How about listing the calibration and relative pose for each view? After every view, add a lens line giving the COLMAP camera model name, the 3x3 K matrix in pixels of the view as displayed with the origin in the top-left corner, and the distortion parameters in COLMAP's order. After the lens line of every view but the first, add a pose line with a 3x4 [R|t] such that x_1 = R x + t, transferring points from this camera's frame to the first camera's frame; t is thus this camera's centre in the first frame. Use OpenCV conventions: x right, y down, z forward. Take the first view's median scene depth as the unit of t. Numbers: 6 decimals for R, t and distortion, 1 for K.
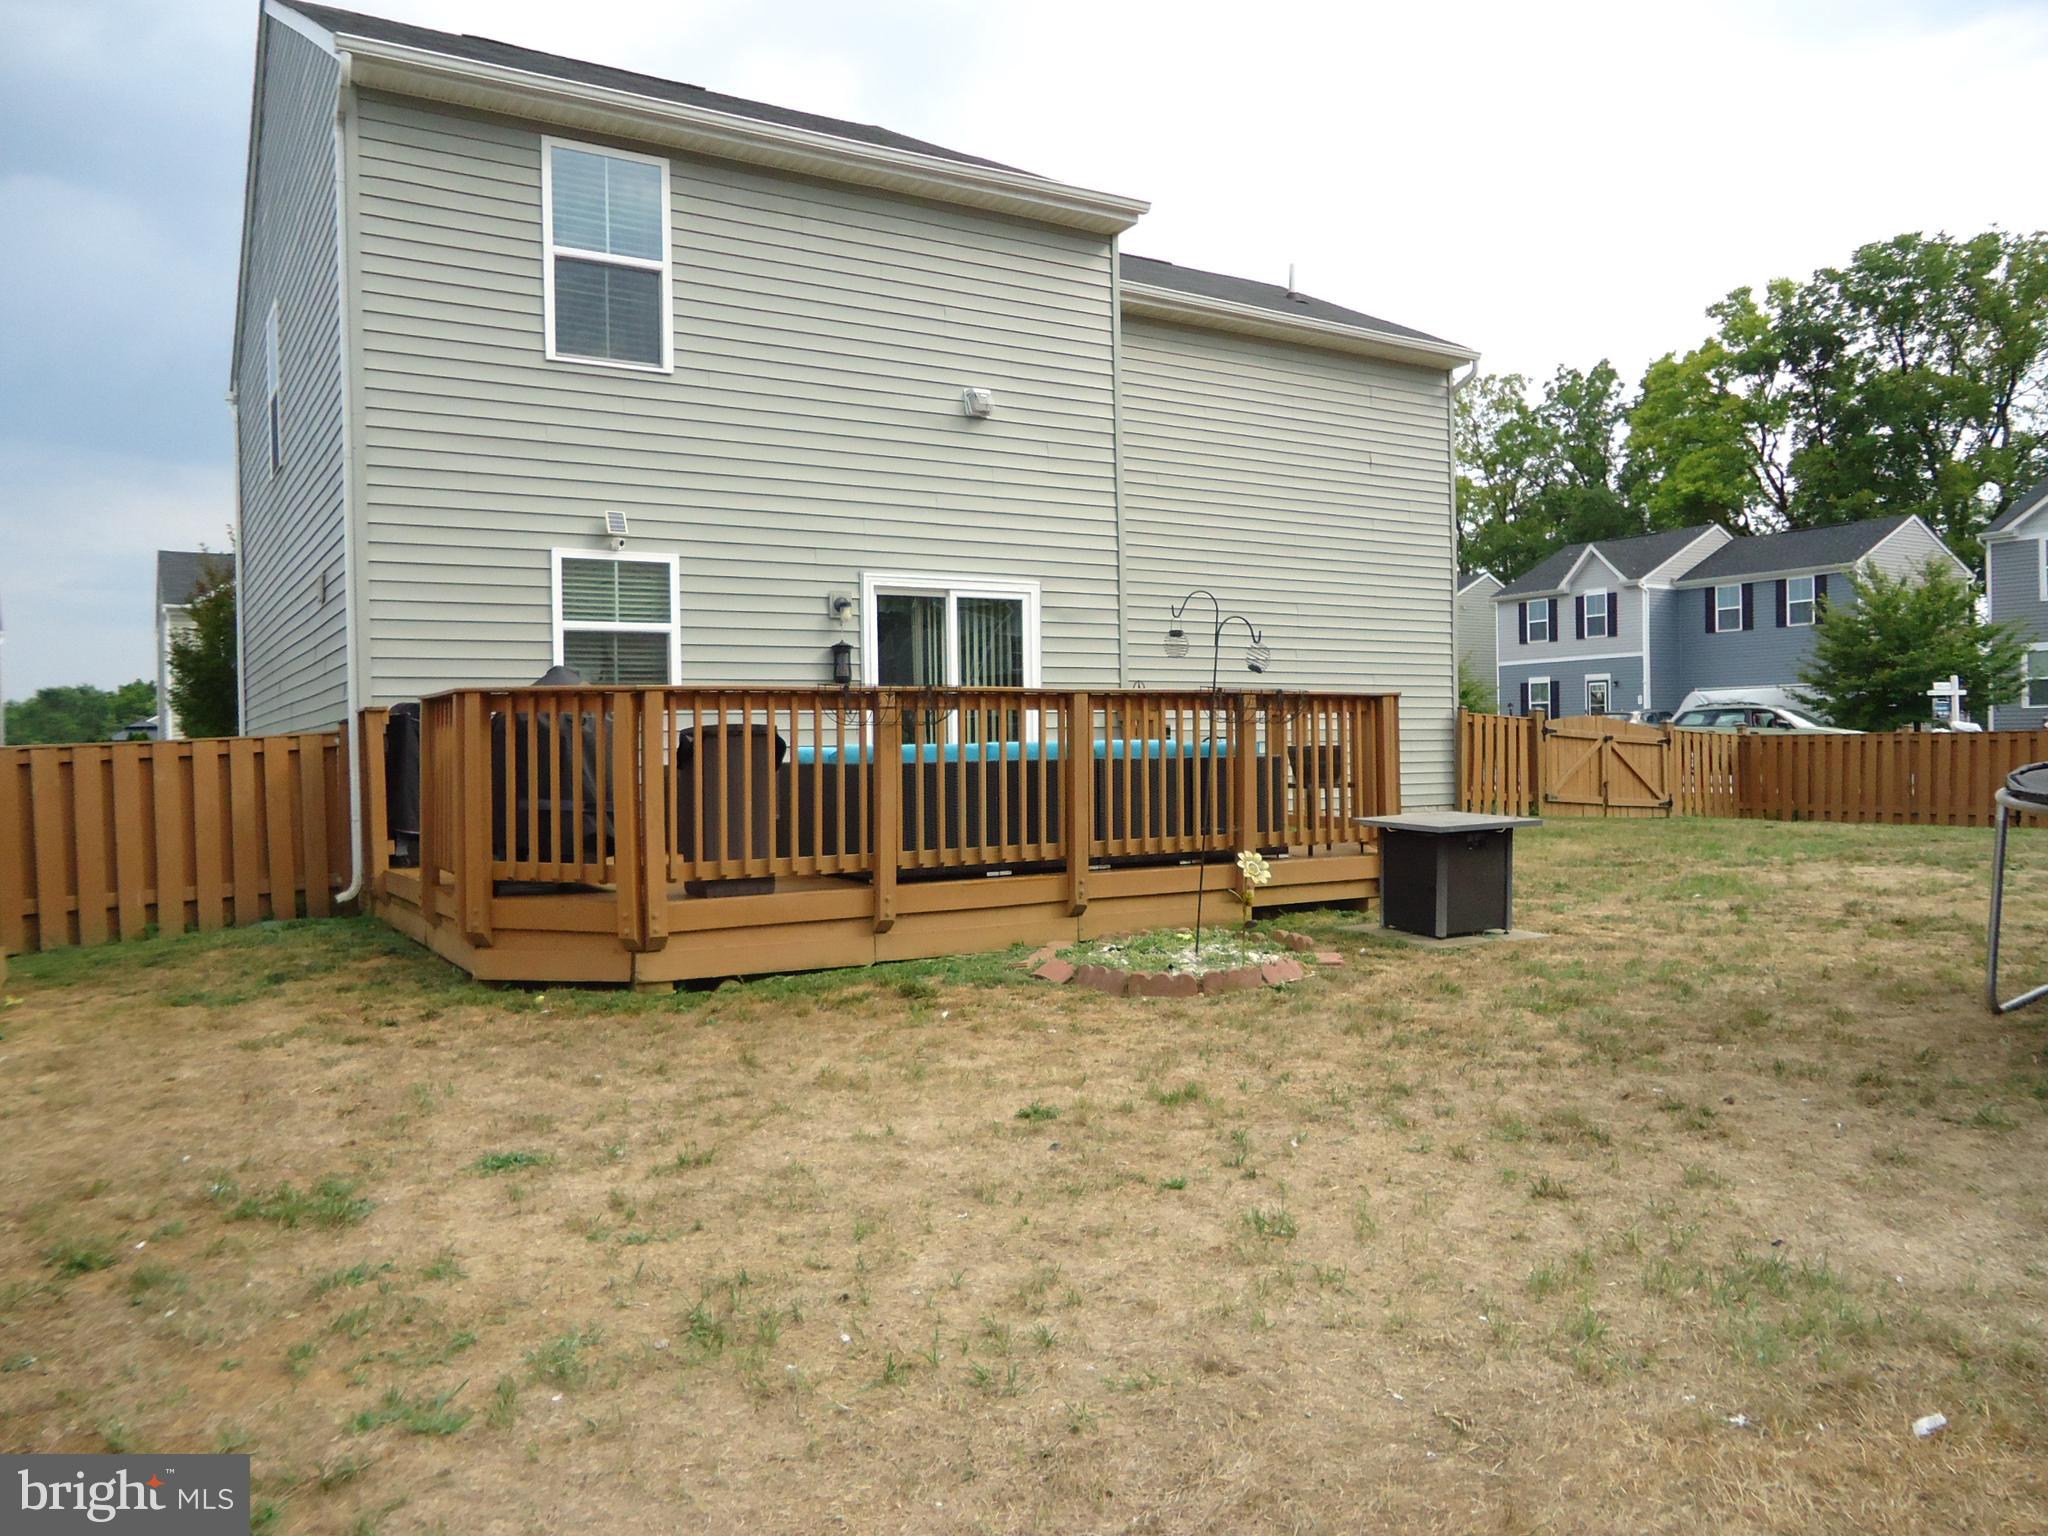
lens RADIAL K [[1496.2, 0, 1024.0], [0, 1496.2, 768.0], [0, 0, 1]] dist [-0.010638, 0.003337]
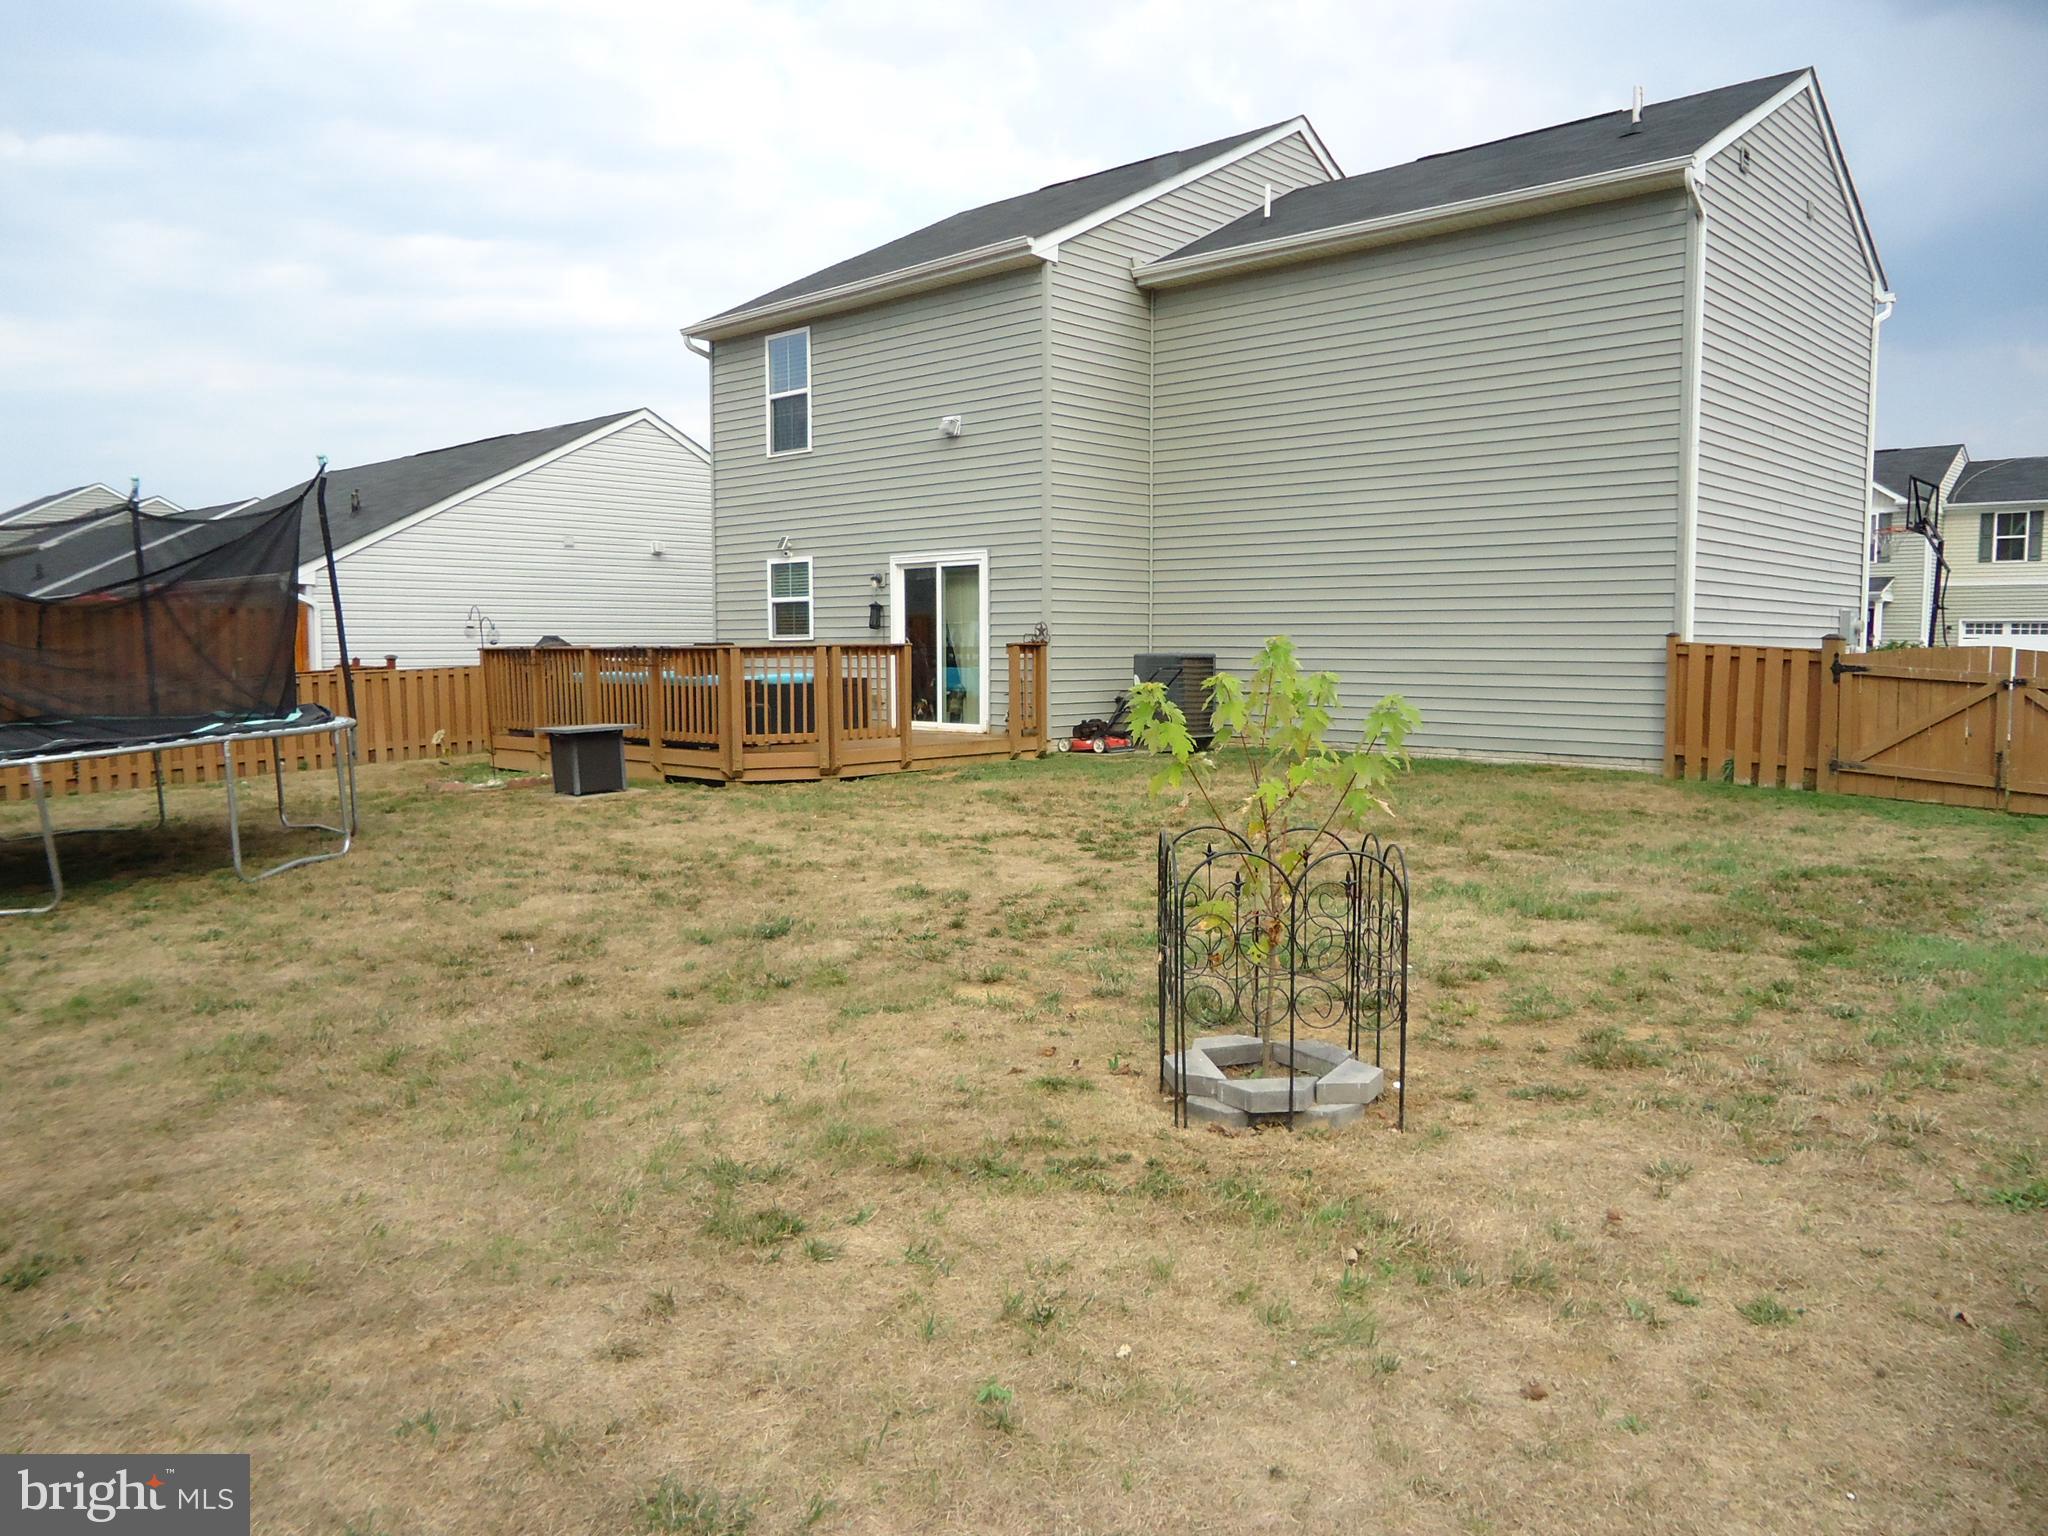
lens RADIAL K [[1496.2, 0, 1024.0], [0, 1496.2, 768.0], [0, 0, 1]] dist [-0.010638, 0.003337]
pose [[0.269983, 0.094372, -0.958229, 1.535237], [-0.014131, 0.995466, 0.094058, -0.065120], [0.962761, -0.011853, 0.270092, 0.768027]]
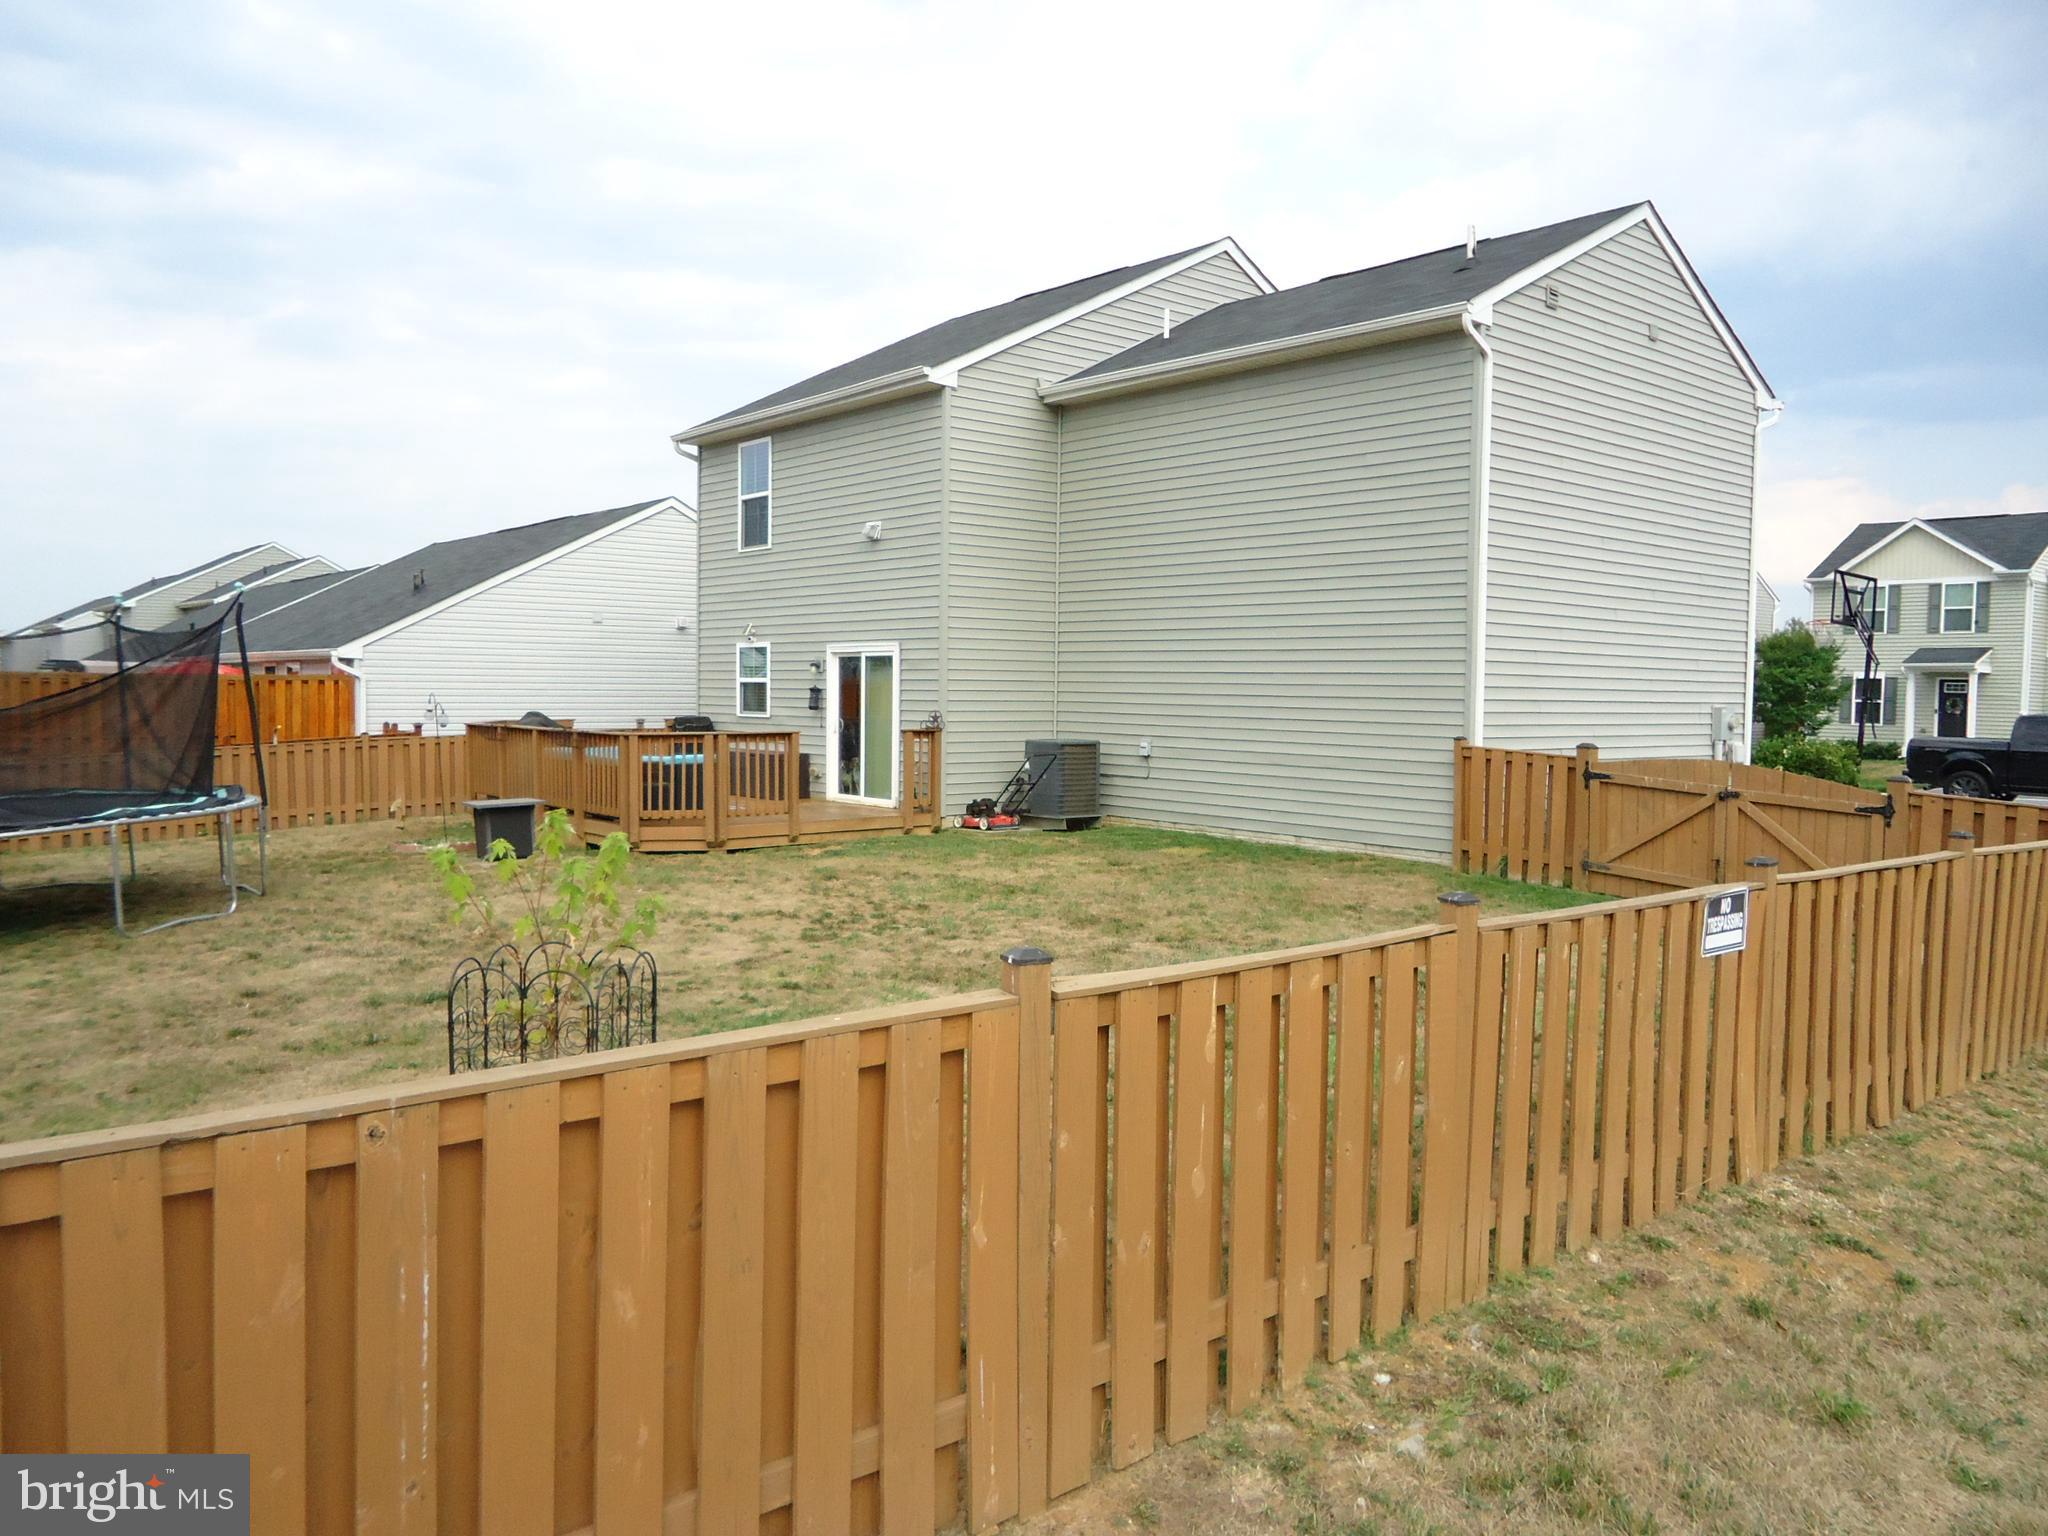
lens RADIAL K [[1501.2, 0, 1035.5], [0, 1501.2, 760.2], [0, 0, 1]] dist [0.003581, 0.001606]
pose [[0.160287, 0.065697, -0.984882, 1.748070], [-0.025443, 0.997726, 0.062413, -0.121133], [0.986743, 0.015054, 0.161594, 1.032546]]
